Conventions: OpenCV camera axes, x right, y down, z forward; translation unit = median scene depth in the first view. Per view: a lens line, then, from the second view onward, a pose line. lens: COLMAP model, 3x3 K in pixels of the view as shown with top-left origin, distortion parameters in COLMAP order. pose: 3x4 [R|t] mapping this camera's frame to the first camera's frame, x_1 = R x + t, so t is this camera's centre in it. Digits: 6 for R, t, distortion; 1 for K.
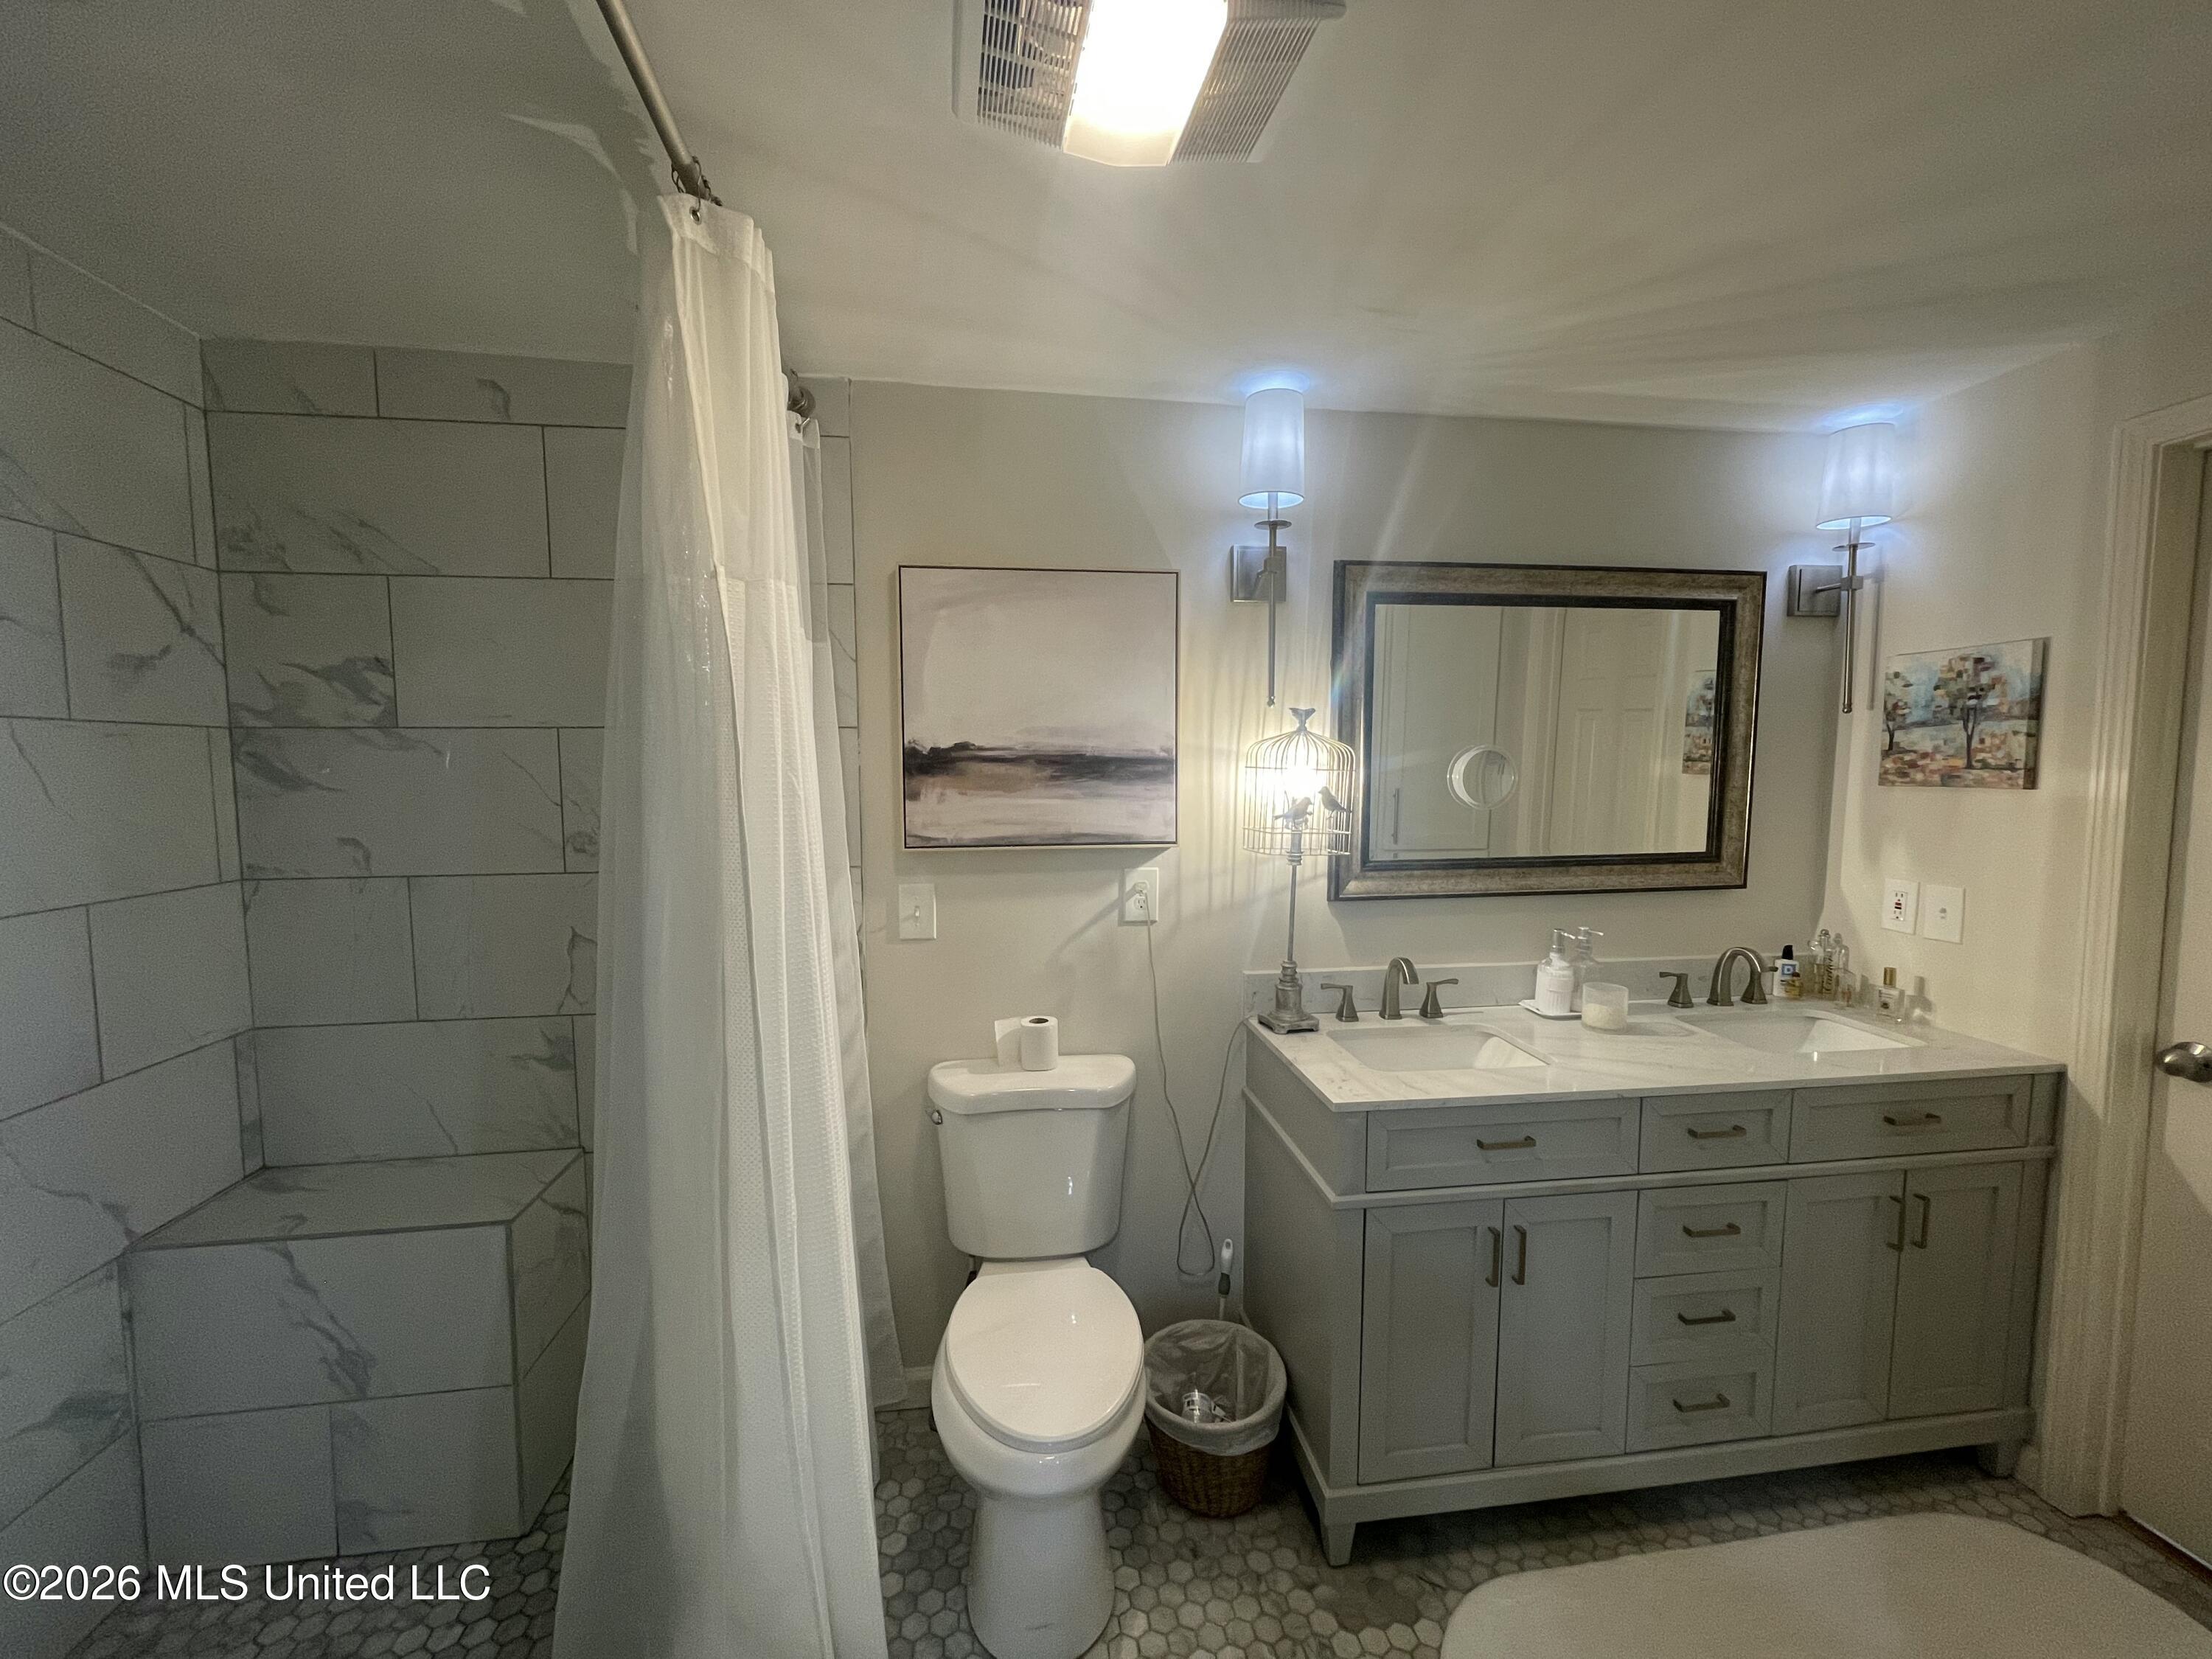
lens RADIAL K [[899.8, 0, 1106.2], [0, 899.8, 826.9], [0, 0, 1]] dist [0.000959, -0.000540]
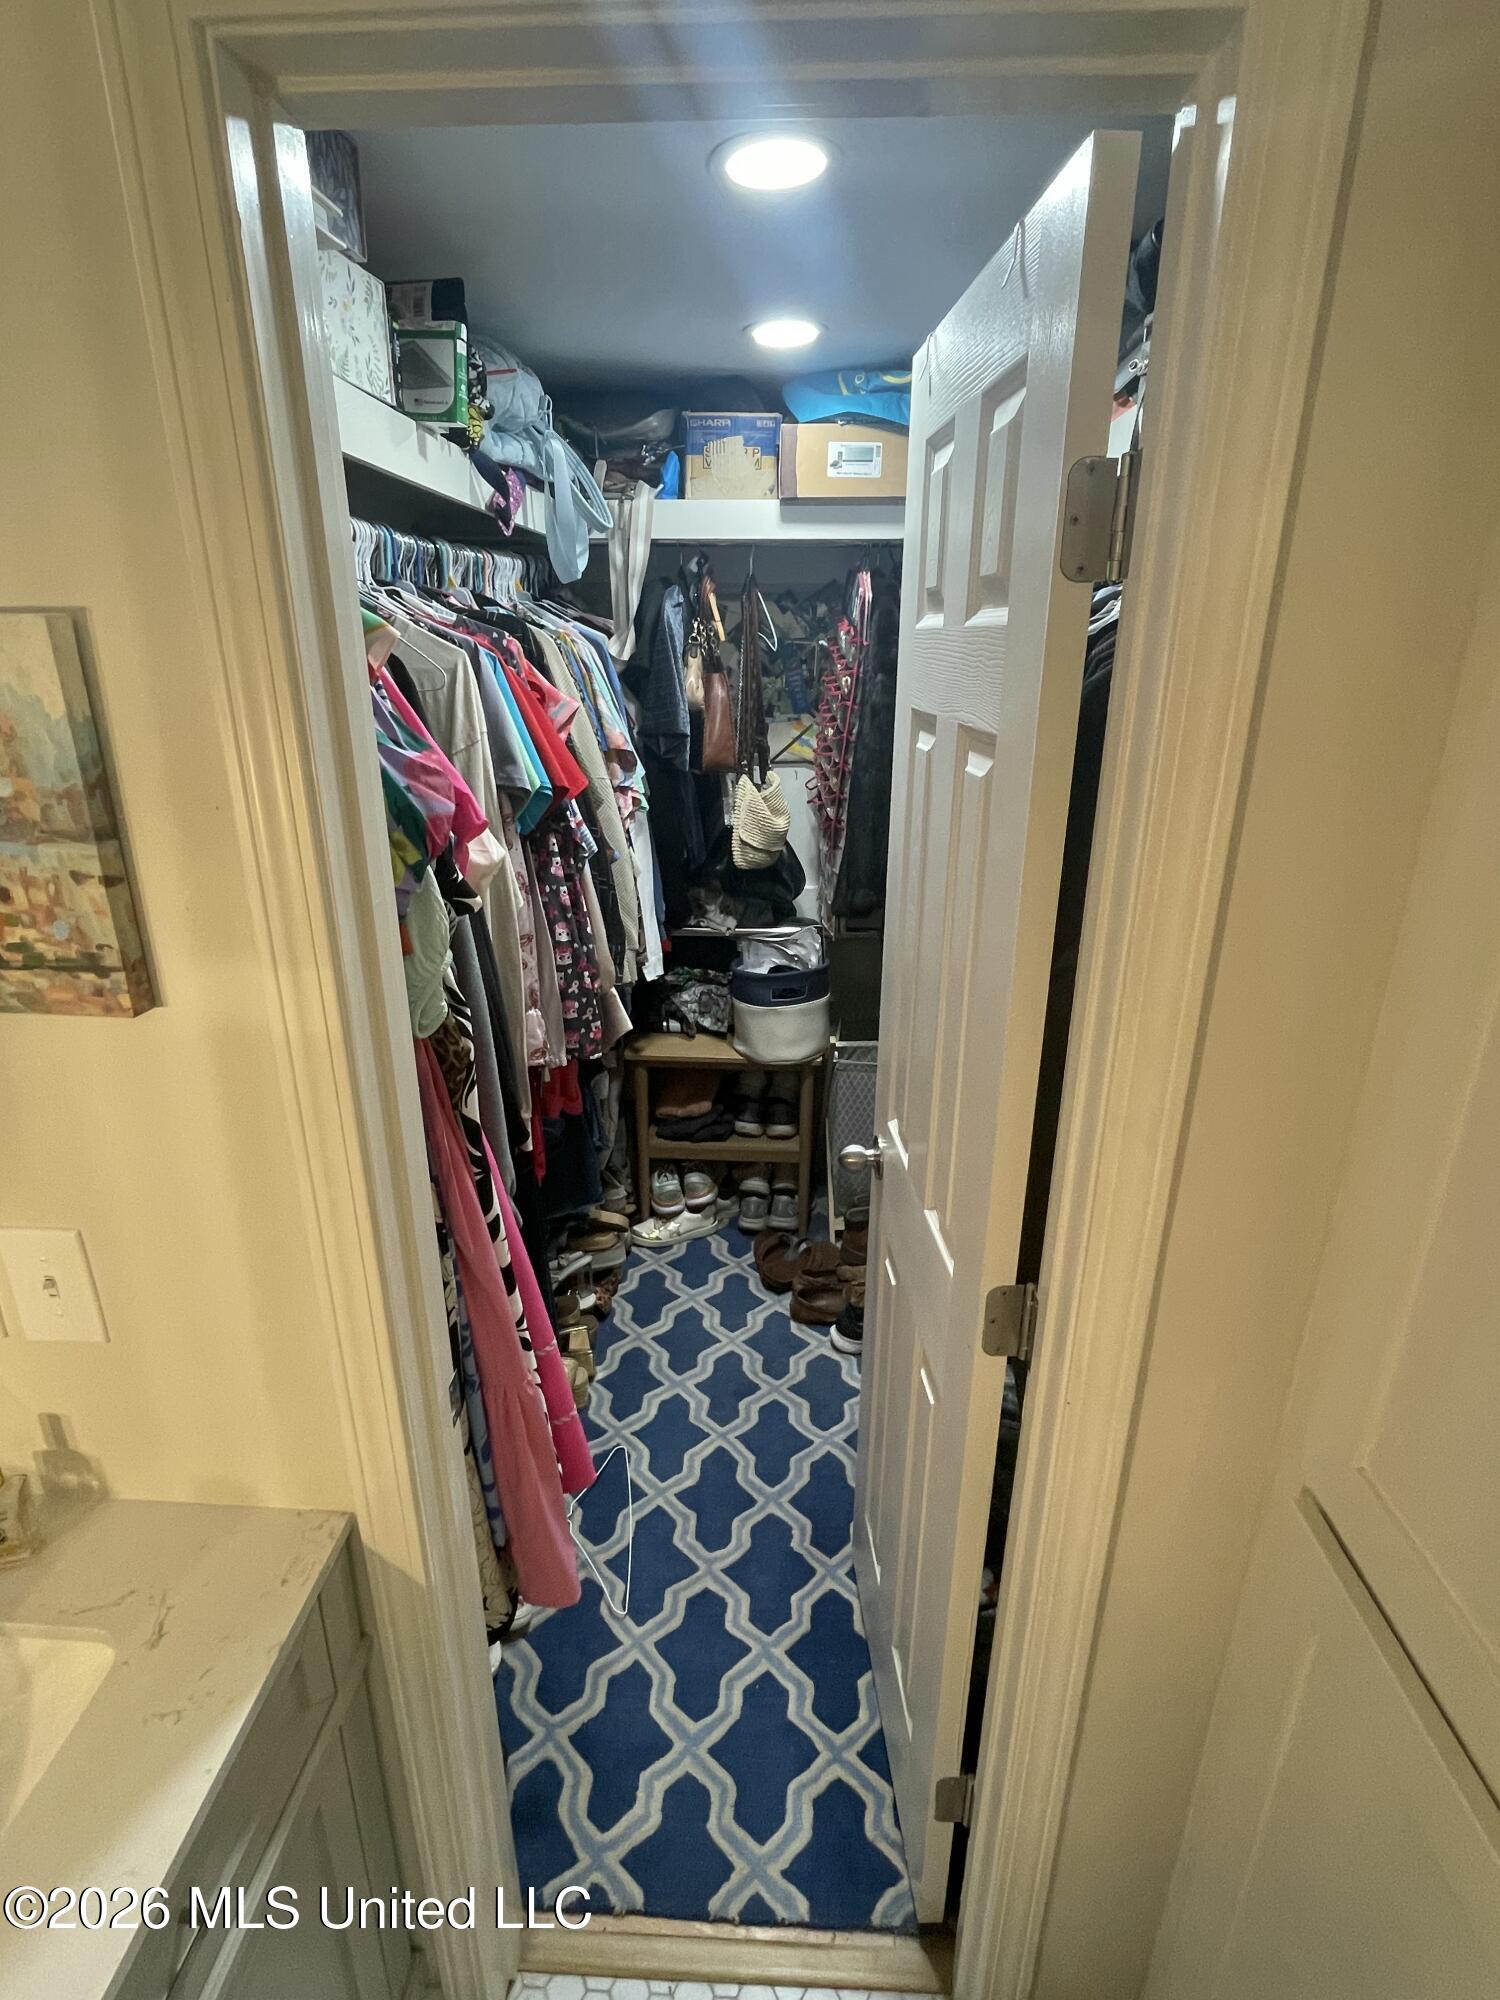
lens RADIAL K [[986.8, 0, 750.0], [0, 986.8, 1000.0], [0, 0, 1]] dist [-0.003508, -0.000527]
pose [[0.185964, -0.333035, 0.924394, 0.765492], [0.063283, 0.942912, 0.326975, -0.196566], [-0.980516, -0.002307, 0.196423, 0.741392]]
